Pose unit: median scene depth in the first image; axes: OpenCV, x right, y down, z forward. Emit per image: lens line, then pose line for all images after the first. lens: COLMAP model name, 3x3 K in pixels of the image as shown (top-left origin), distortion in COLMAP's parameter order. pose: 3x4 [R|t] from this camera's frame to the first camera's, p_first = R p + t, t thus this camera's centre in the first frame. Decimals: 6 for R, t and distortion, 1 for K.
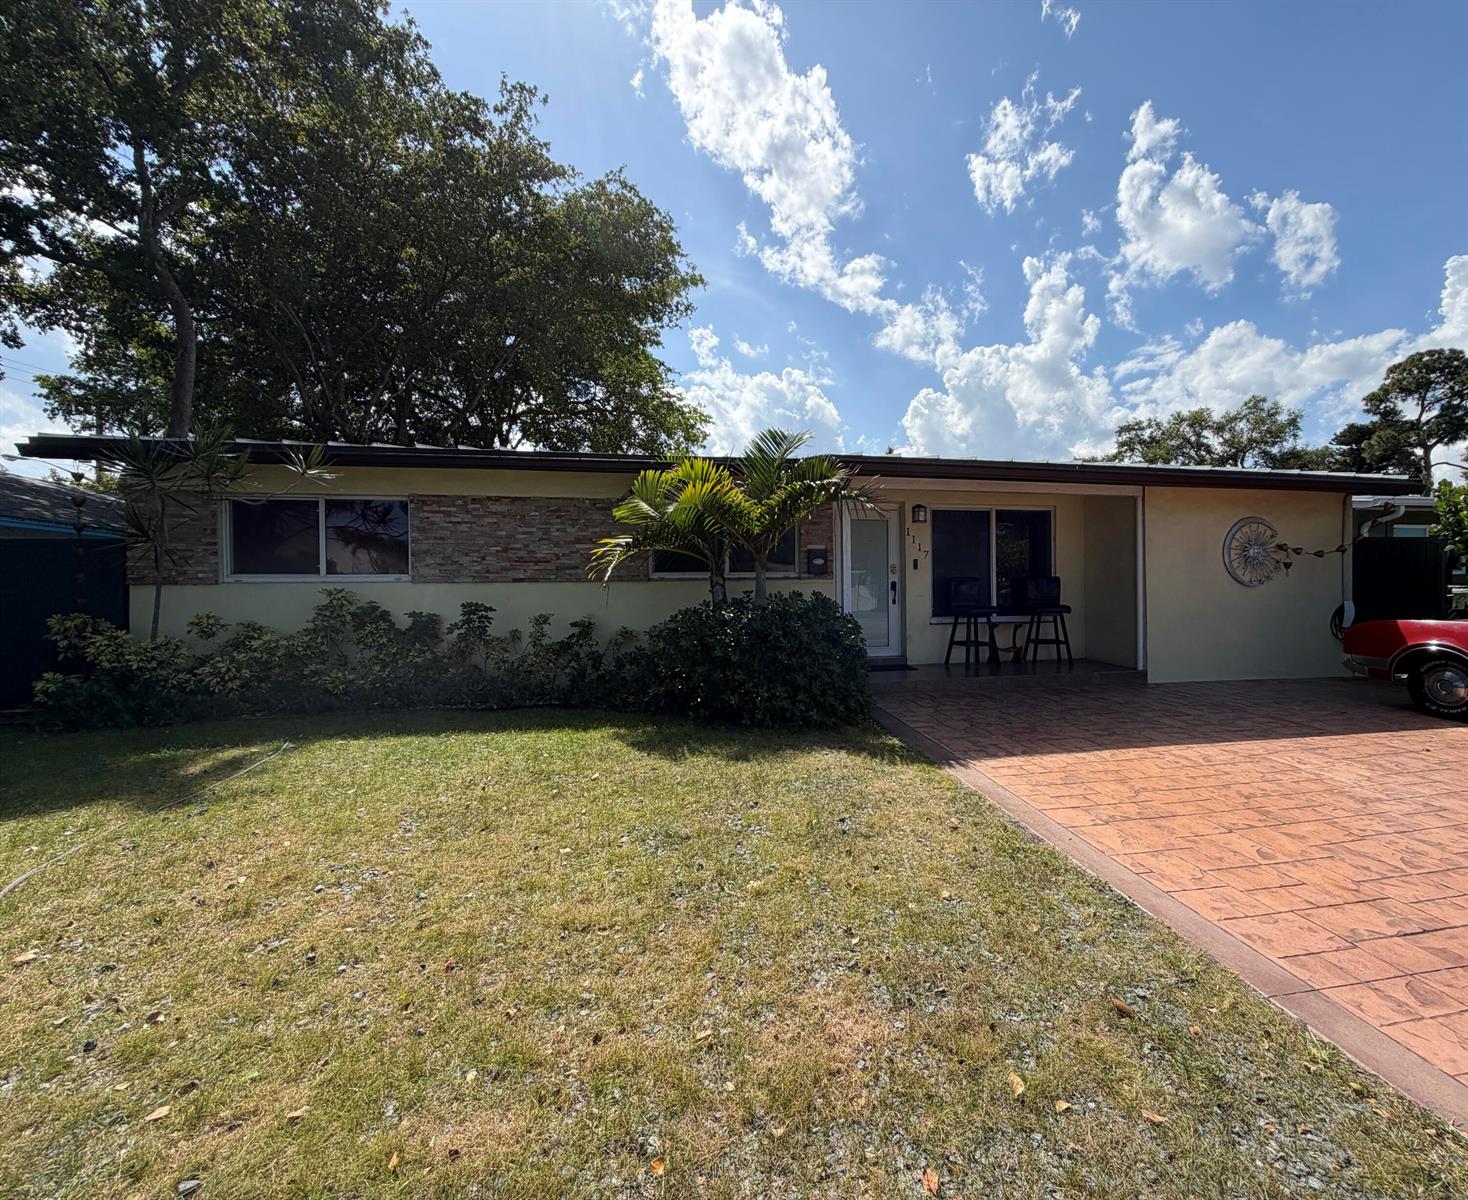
lens RADIAL K [[586.7, 0, 734.0], [0, 586.7, 600.0], [0, 0, 1]] dist [-0.000923, -0.000090]
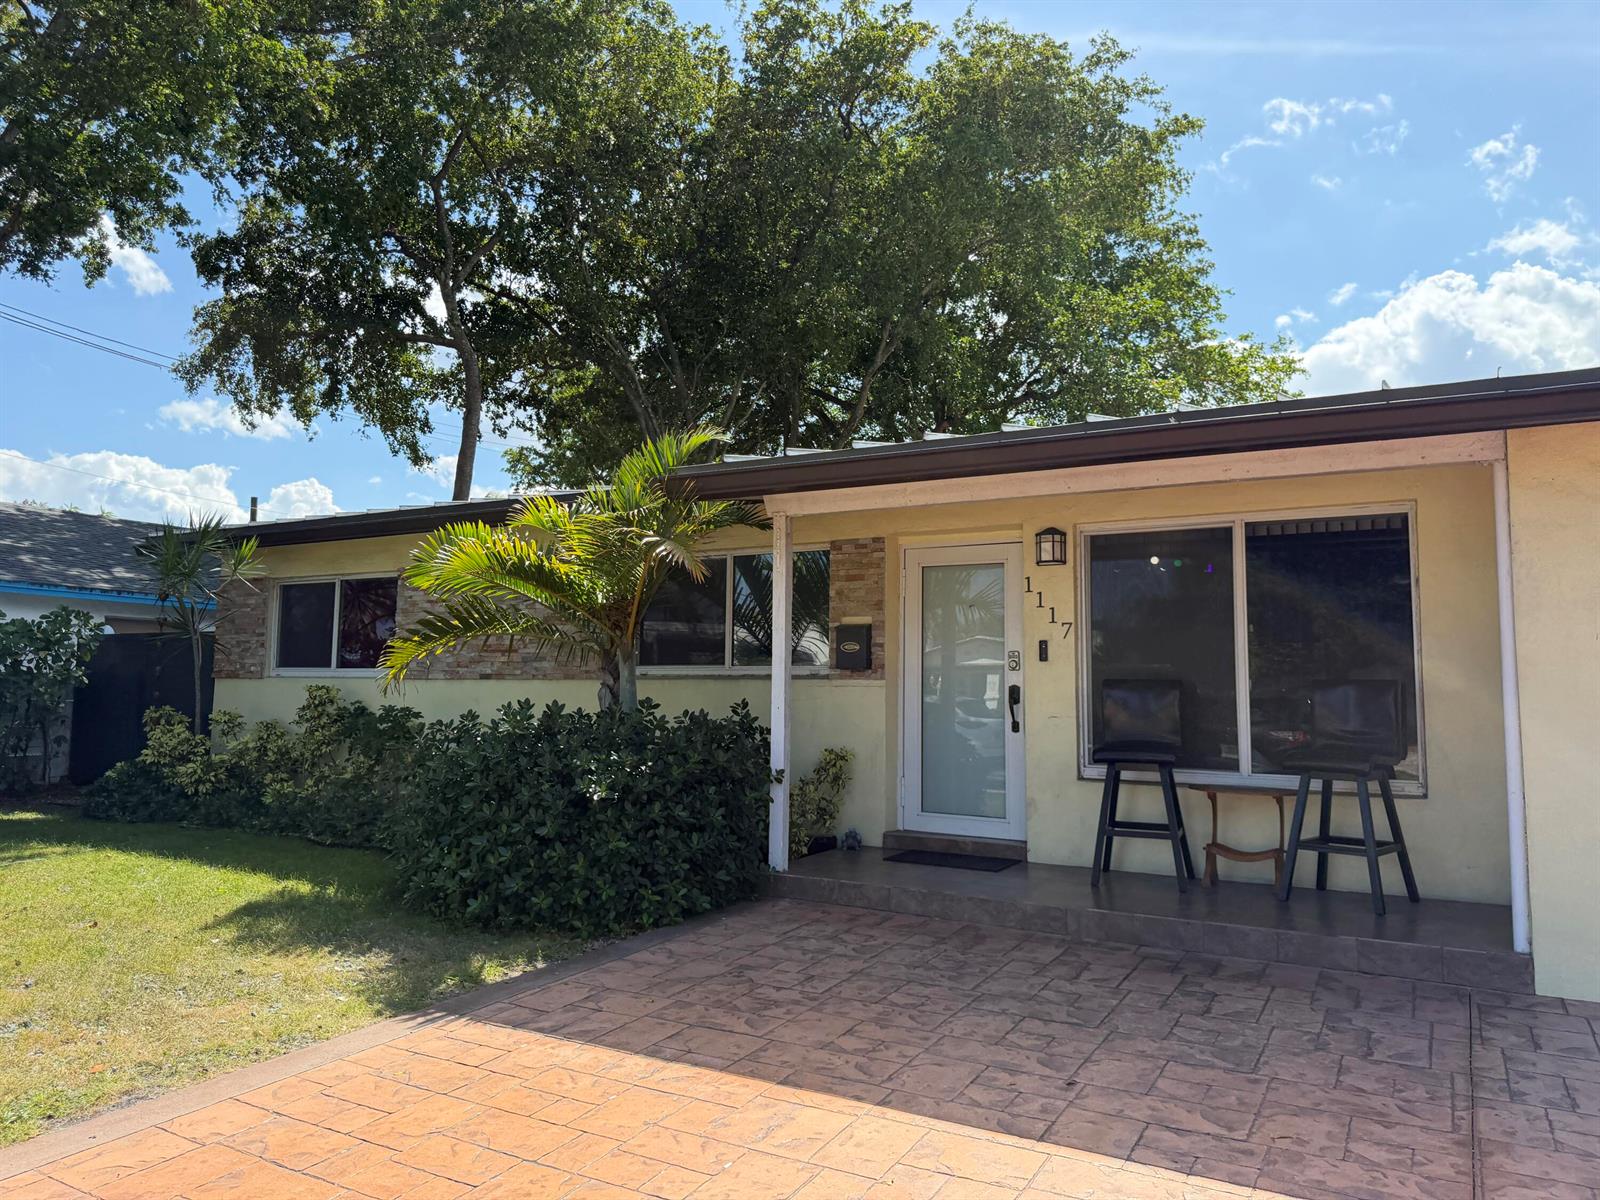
lens RADIAL K [[1021.5, 0, 800.0], [0, 1021.5, 600.0], [0, 0, 1]] dist [0.020939, -0.001166]
pose [[0.783304, -0.037277, -0.620520, 0.690454], [-0.029997, 0.994771, -0.097626, -0.015173], [0.620915, 0.095085, 0.778090, 0.230942]]
